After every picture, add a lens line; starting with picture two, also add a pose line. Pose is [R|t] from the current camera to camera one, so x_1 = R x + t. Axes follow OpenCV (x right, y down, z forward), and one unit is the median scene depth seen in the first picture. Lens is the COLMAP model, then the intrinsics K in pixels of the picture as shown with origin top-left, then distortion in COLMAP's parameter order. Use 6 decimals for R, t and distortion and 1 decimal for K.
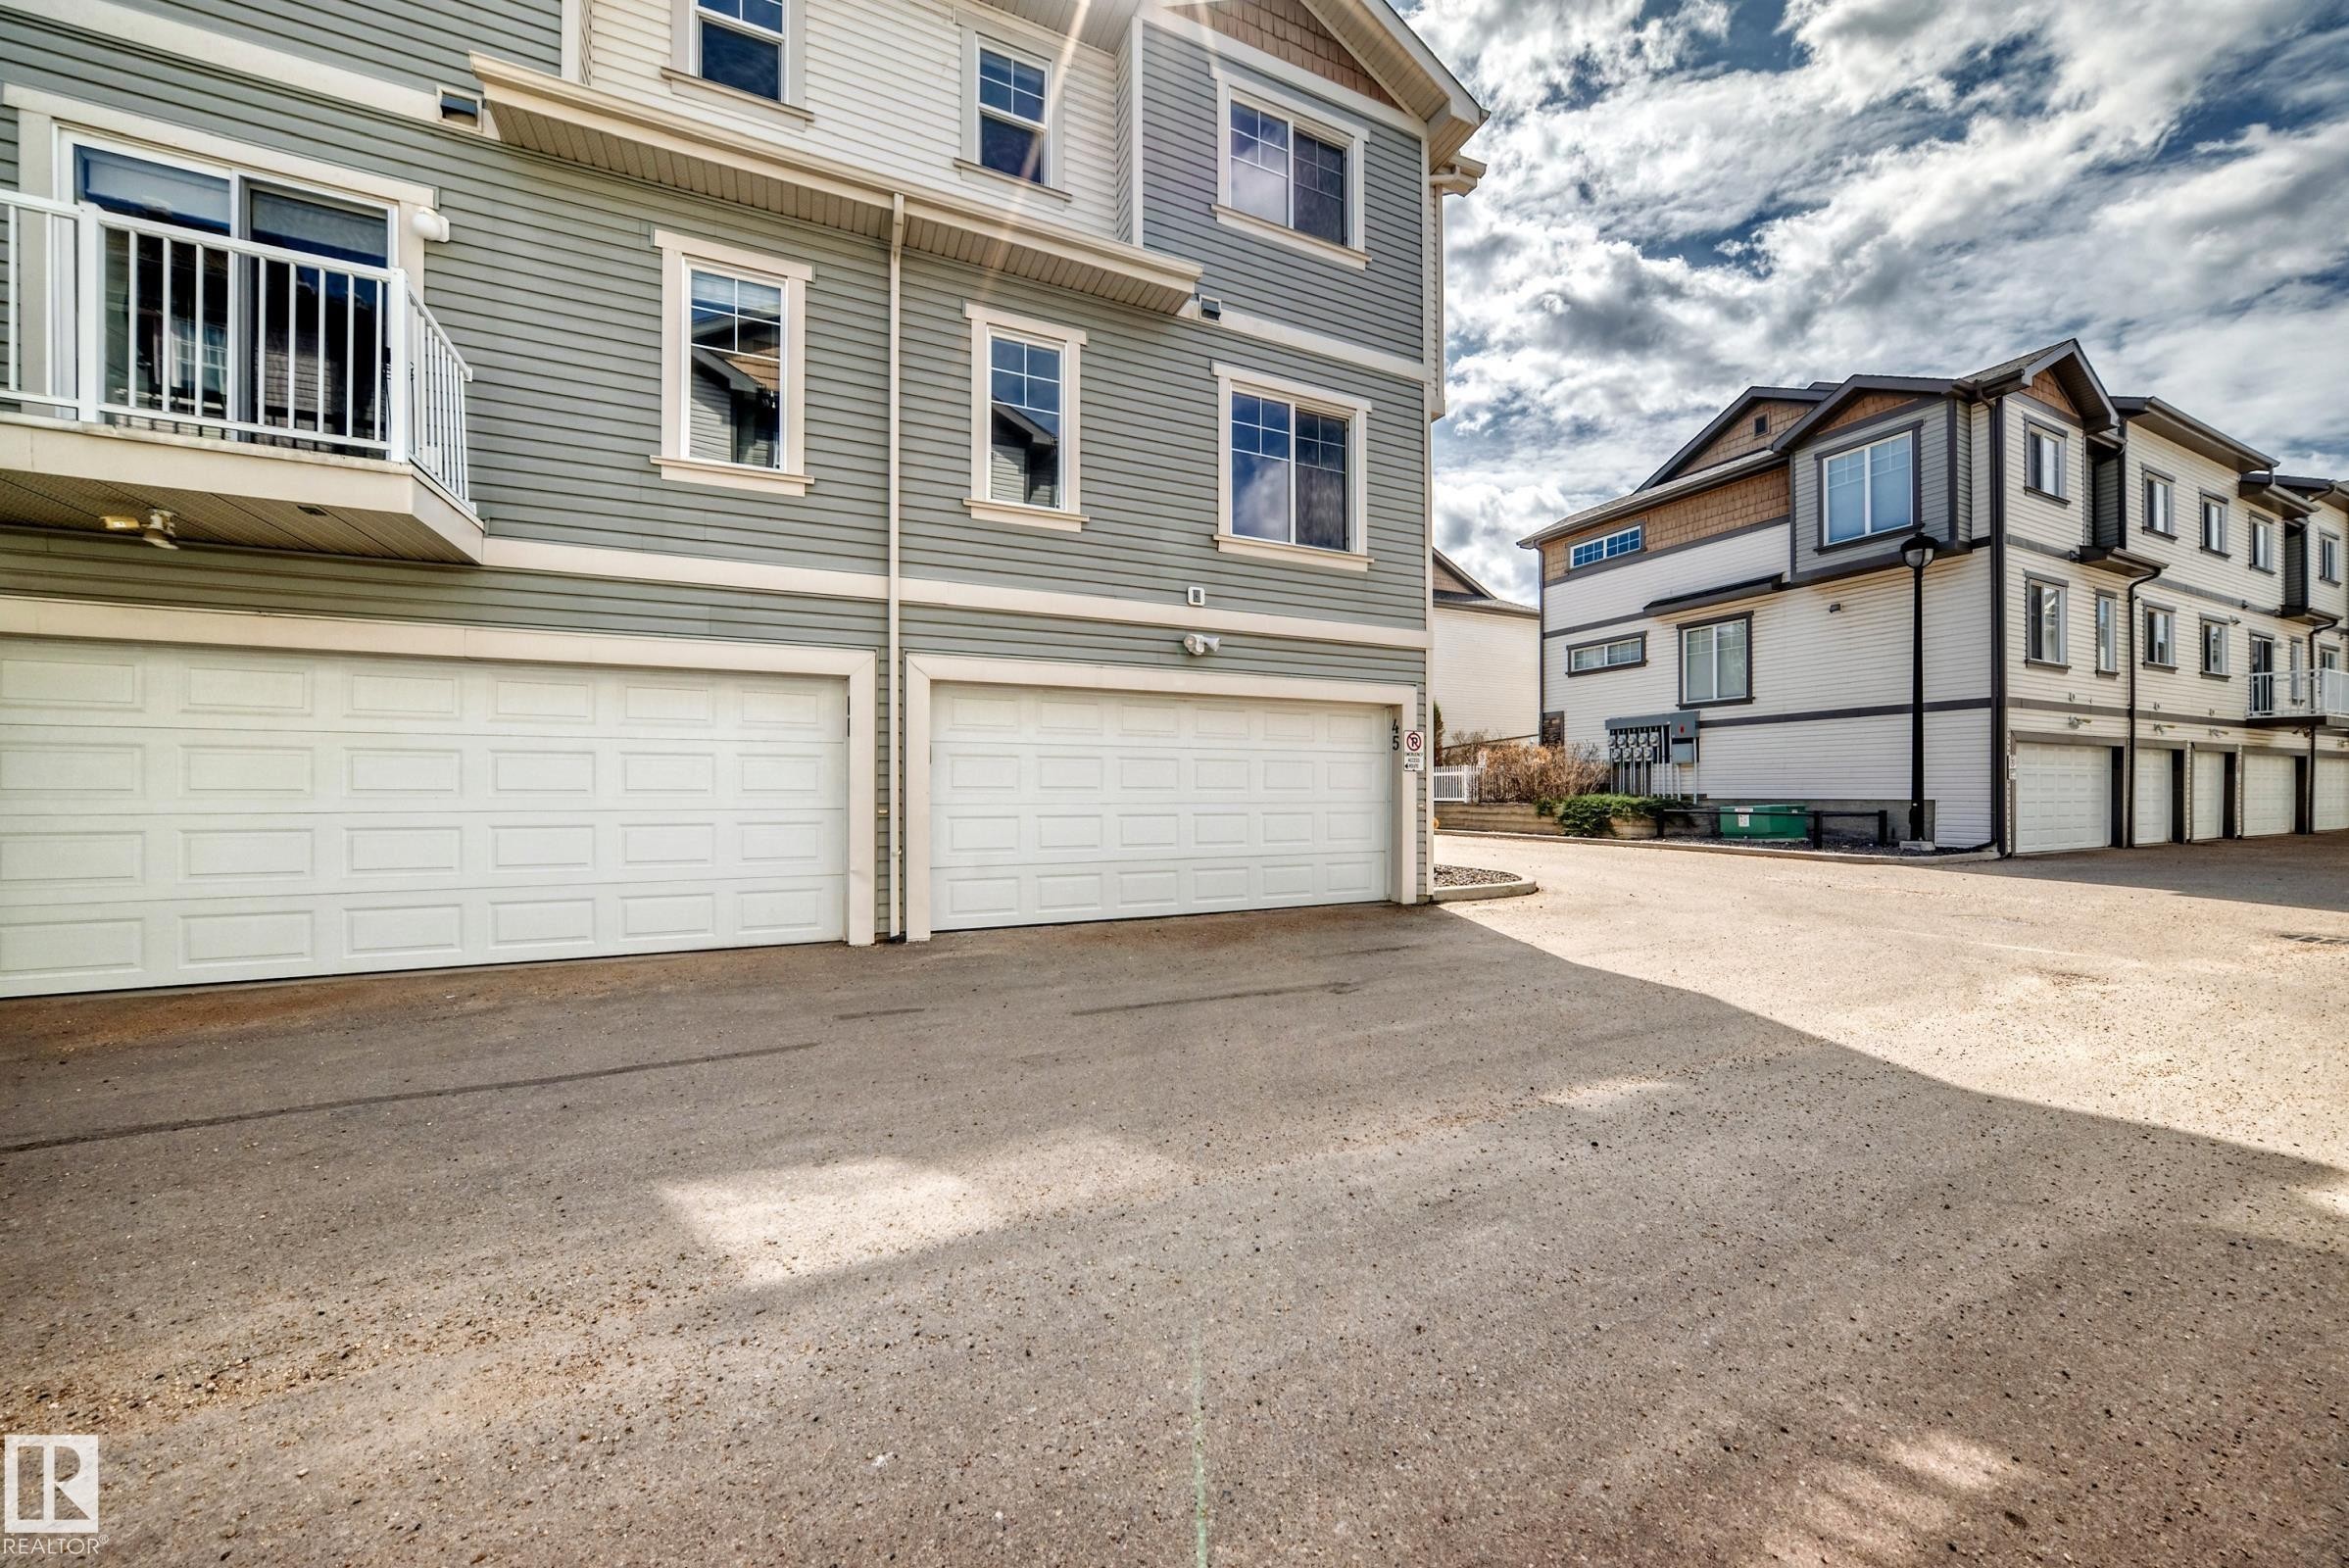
lens RADIAL K [[833.8, 0, 1180.1], [0, 833.8, 790.2], [0, 0, 1]] dist [-0.024268, 0.007226]
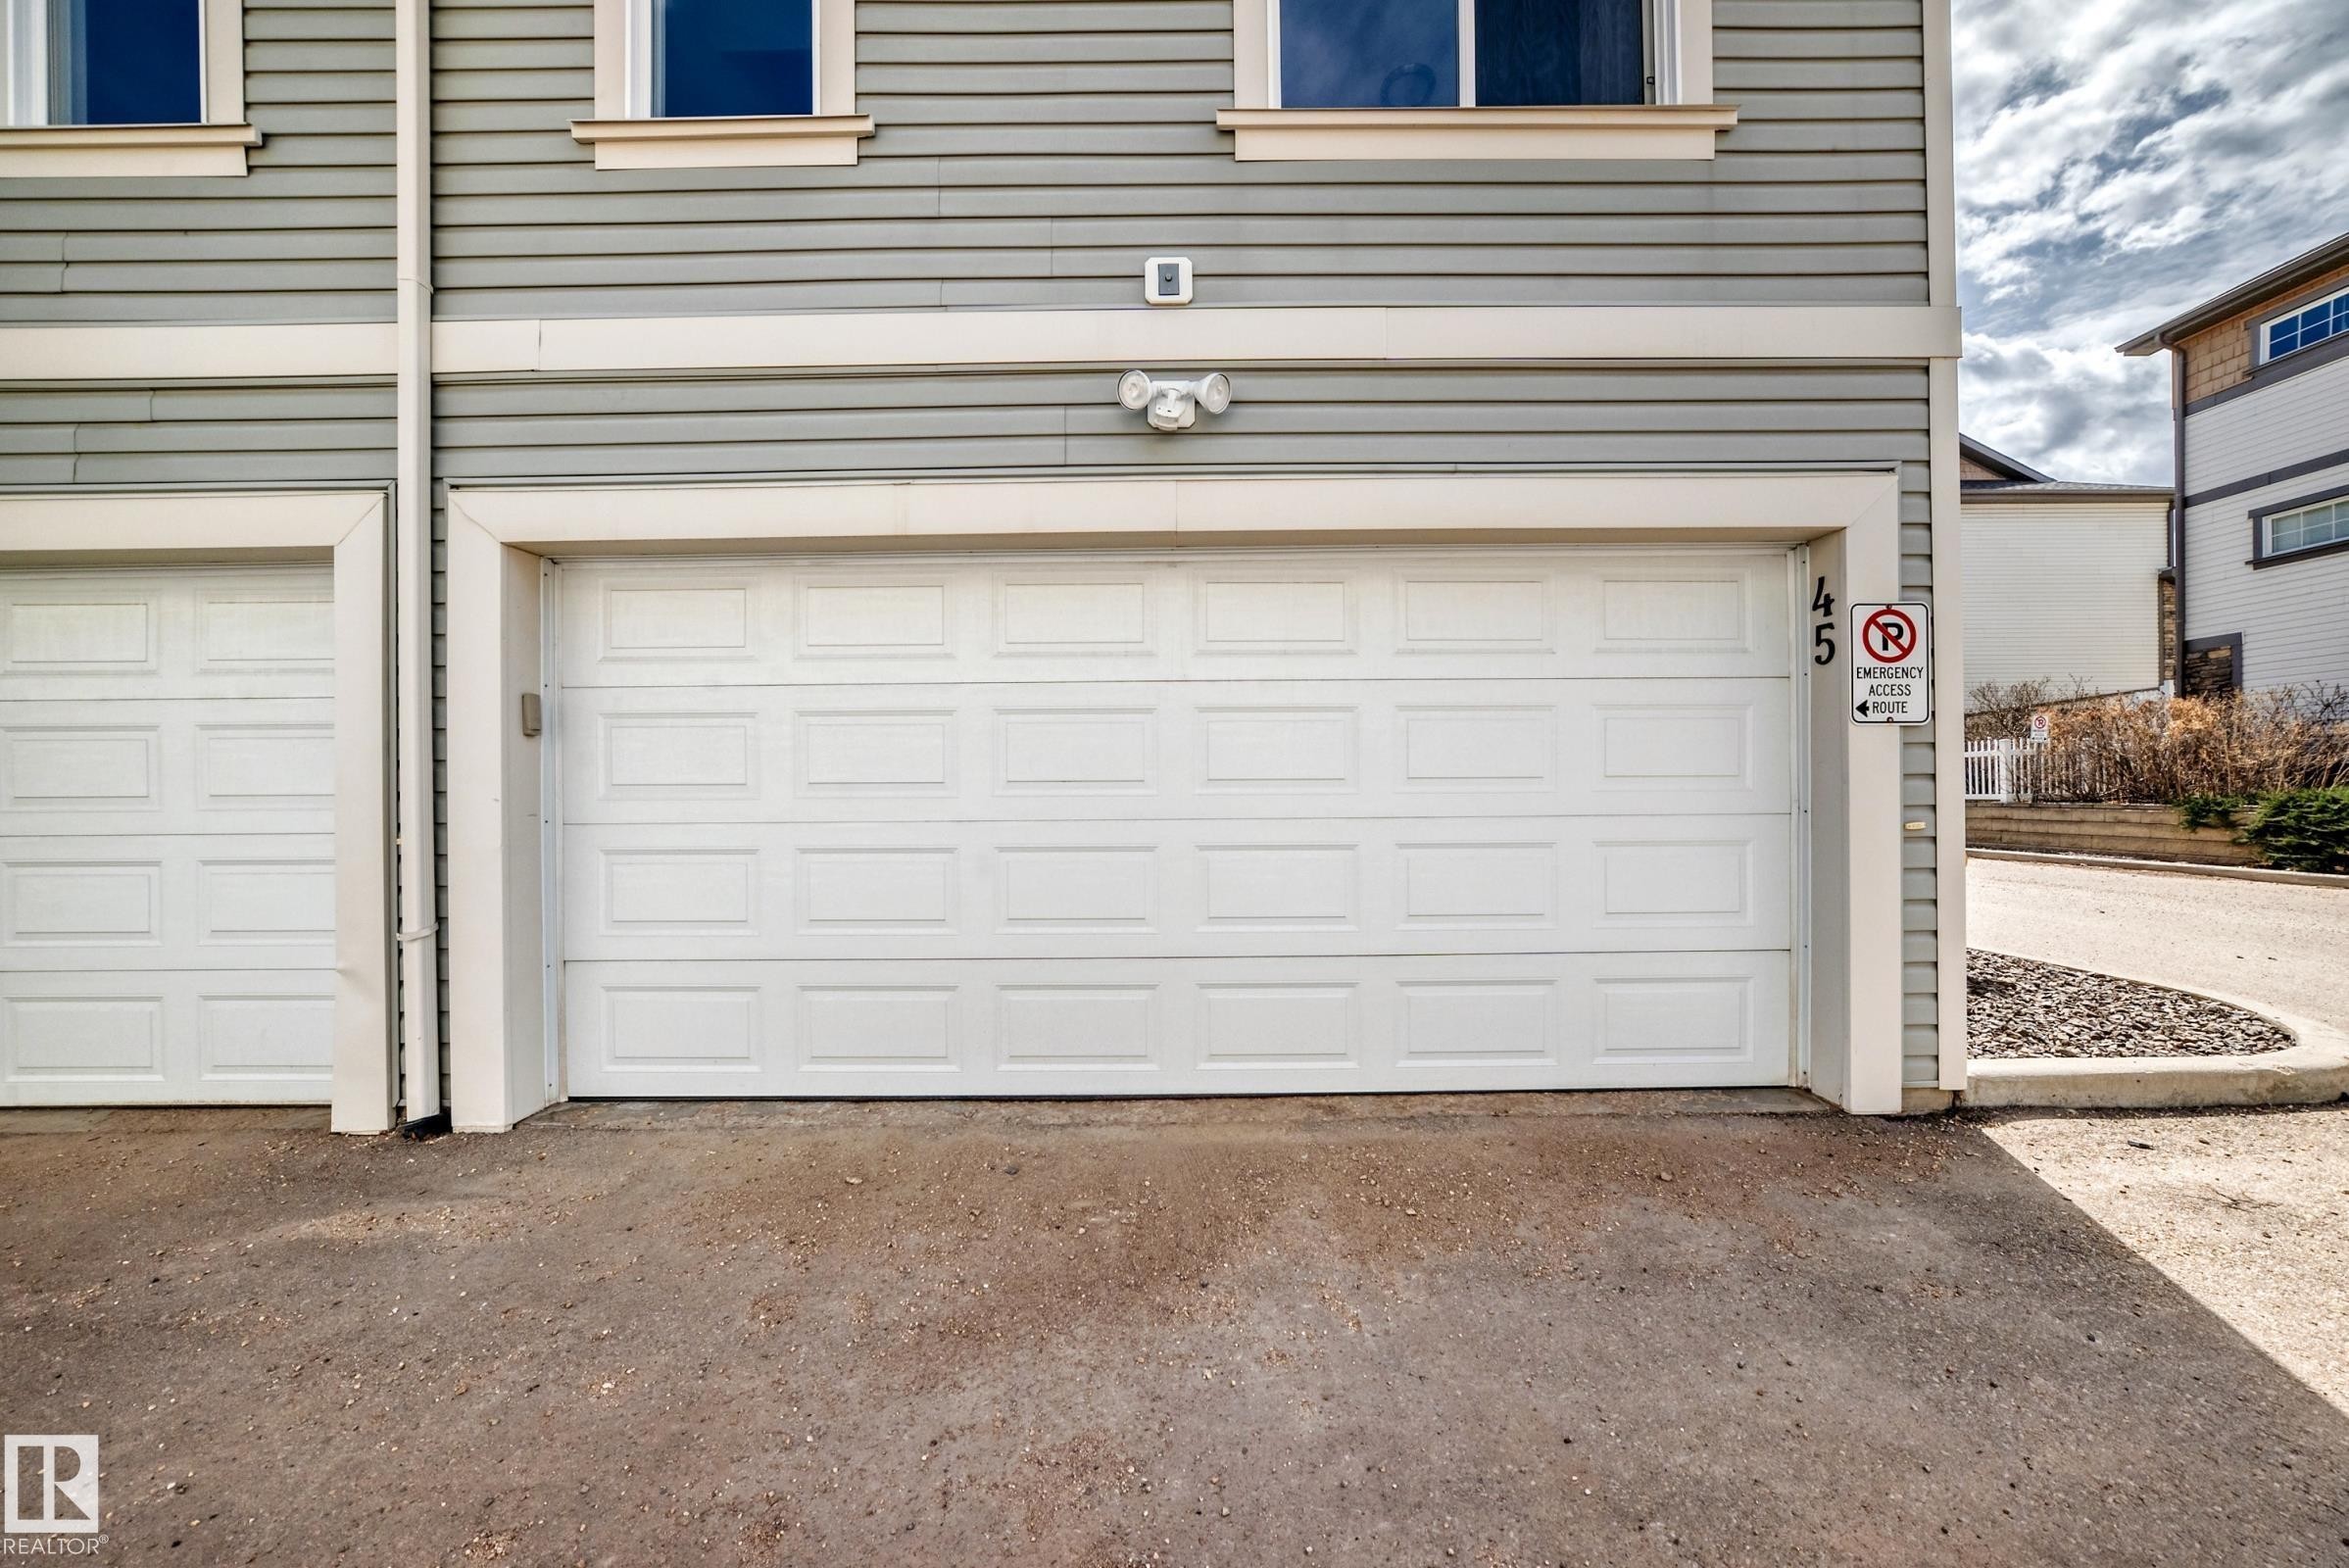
lens RADIAL K [[833.8, 0, 1180.1], [0, 833.8, 790.2], [0, 0, 1]] dist [-0.024268, 0.007226]
pose [[0.904294, -0.009033, -0.426814, 0.186009], [0.010098, 0.999949, 0.000232, 0.001516], [0.426790, -0.004520, 0.904339, 0.659643]]
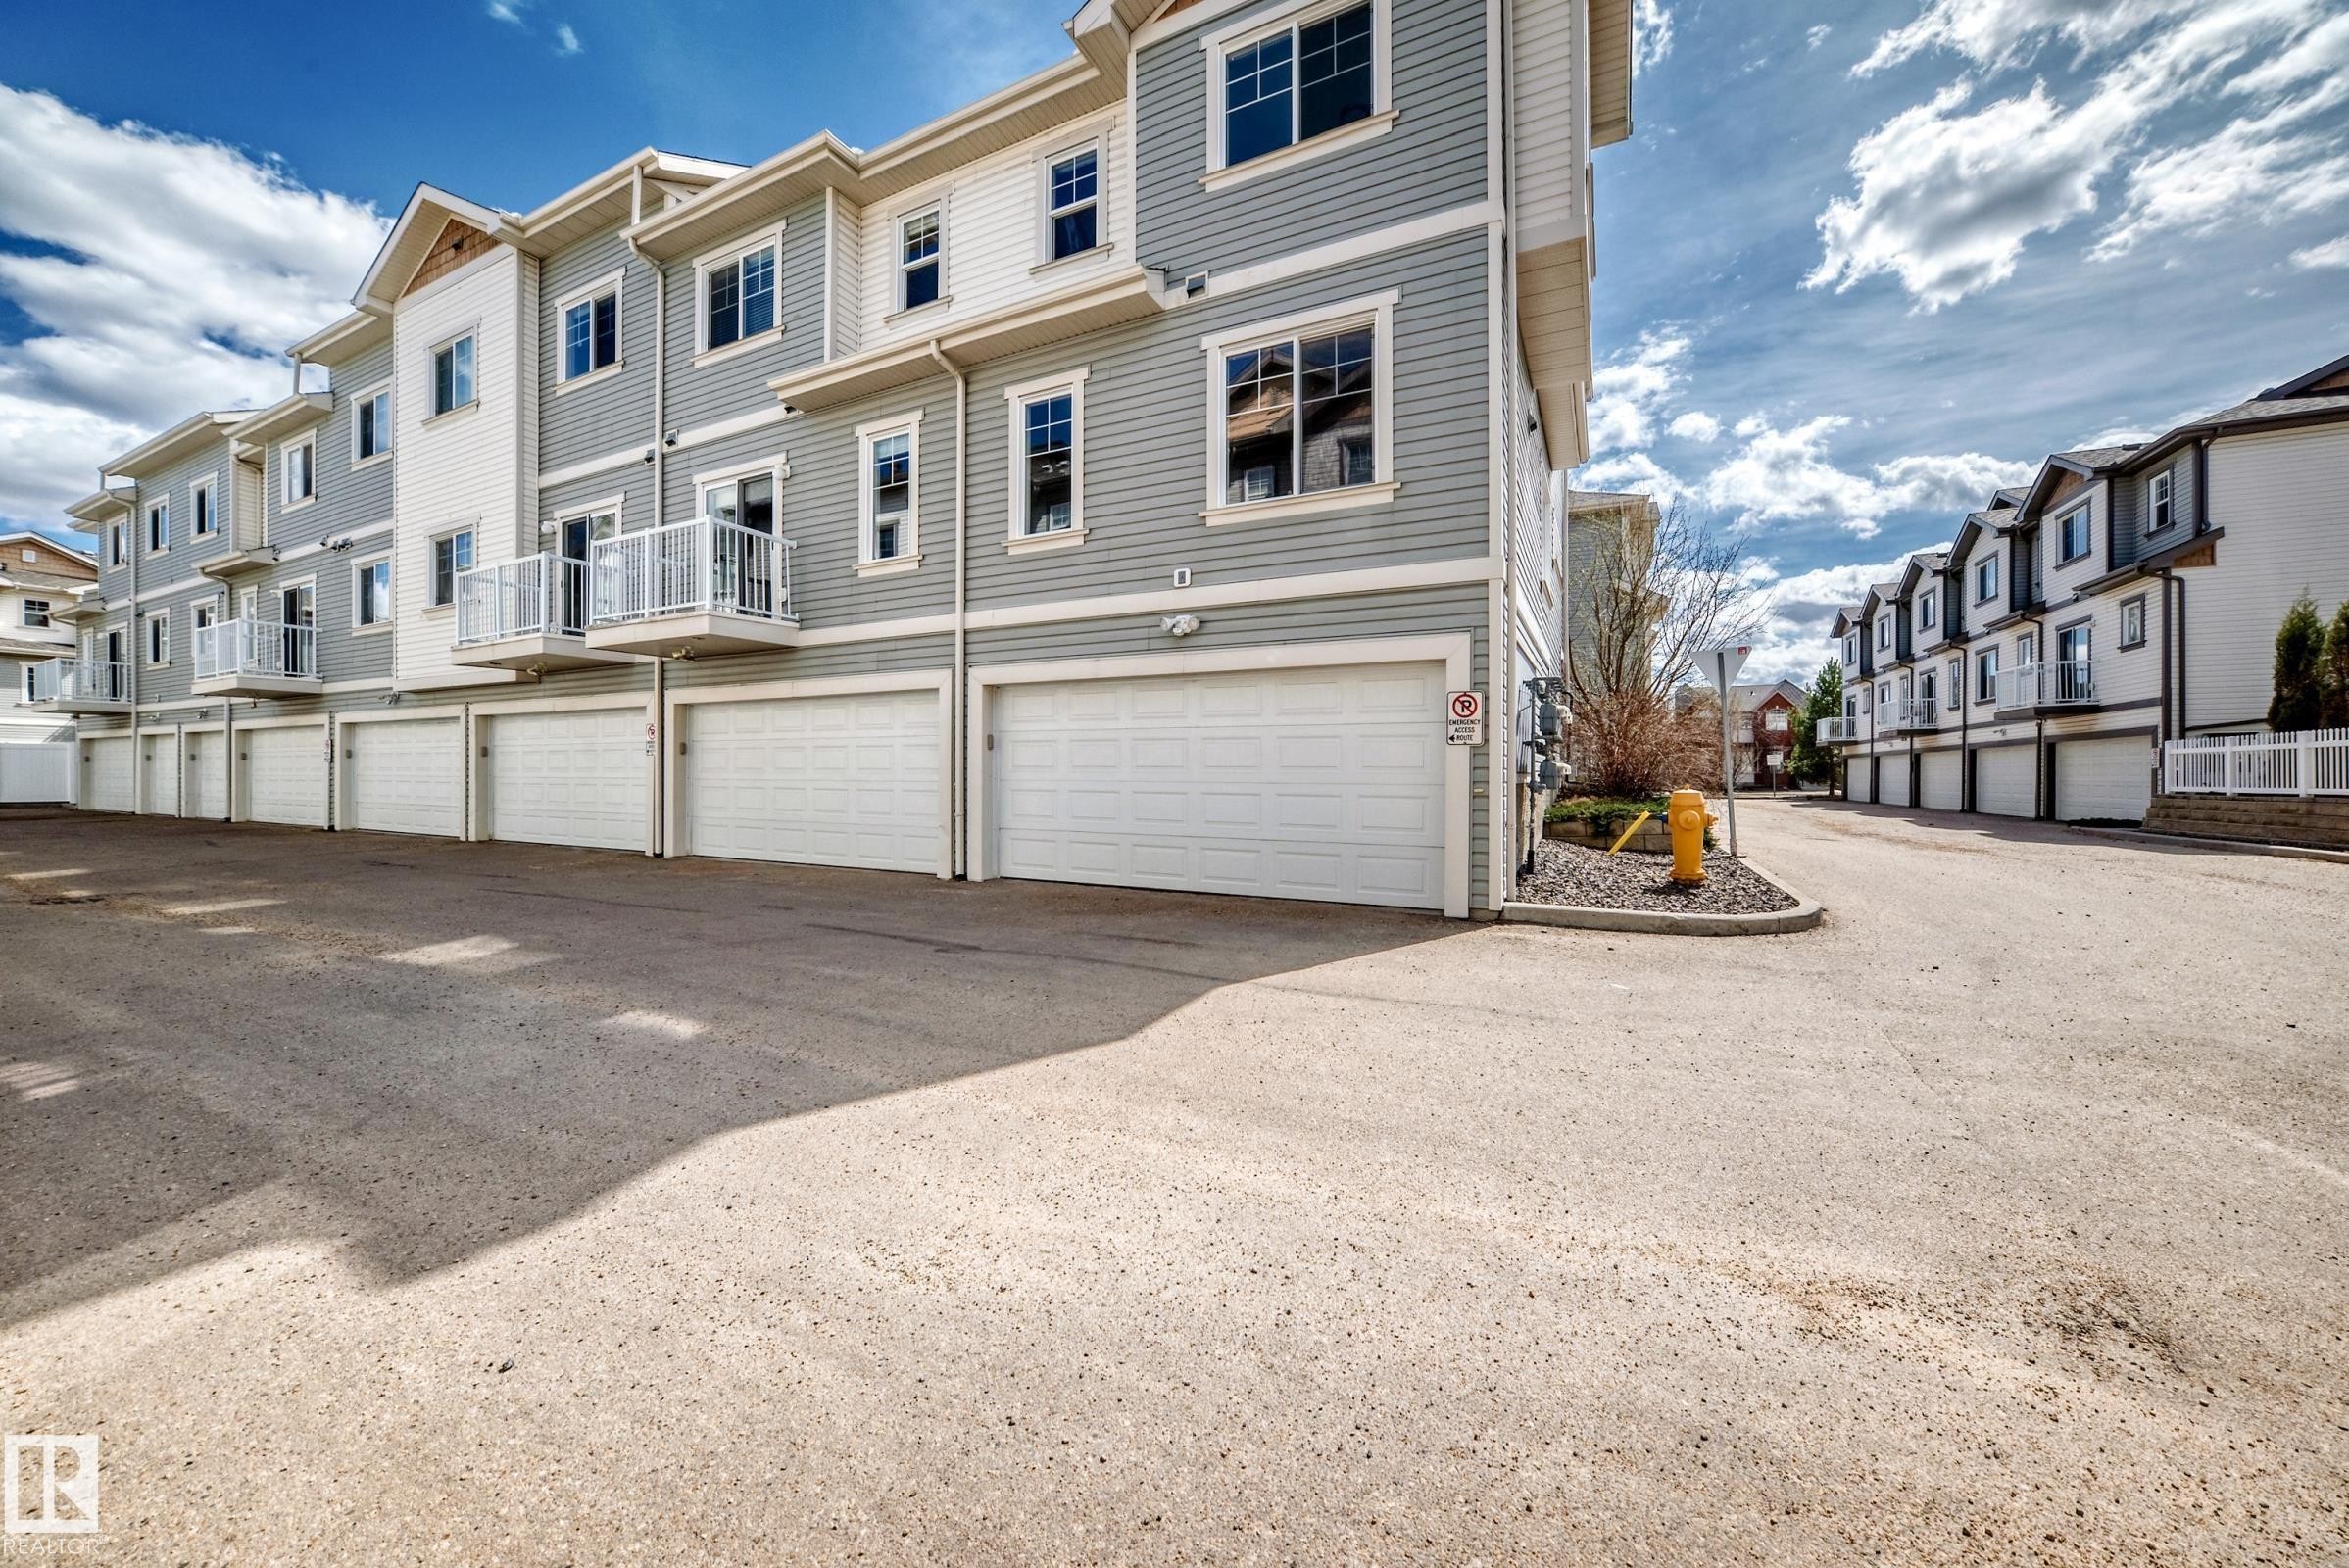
lens RADIAL K [[842.5, 0, 1196.3], [0, 842.5, 775.3], [0, 0, 1]] dist [-0.026265, 0.010214]
pose [[0.620048, 0.005058, -0.784547, 0.838995], [-0.003295, 0.999987, 0.003842, 0.003475], [0.784557, 0.000203, 0.620057, 0.379978]]
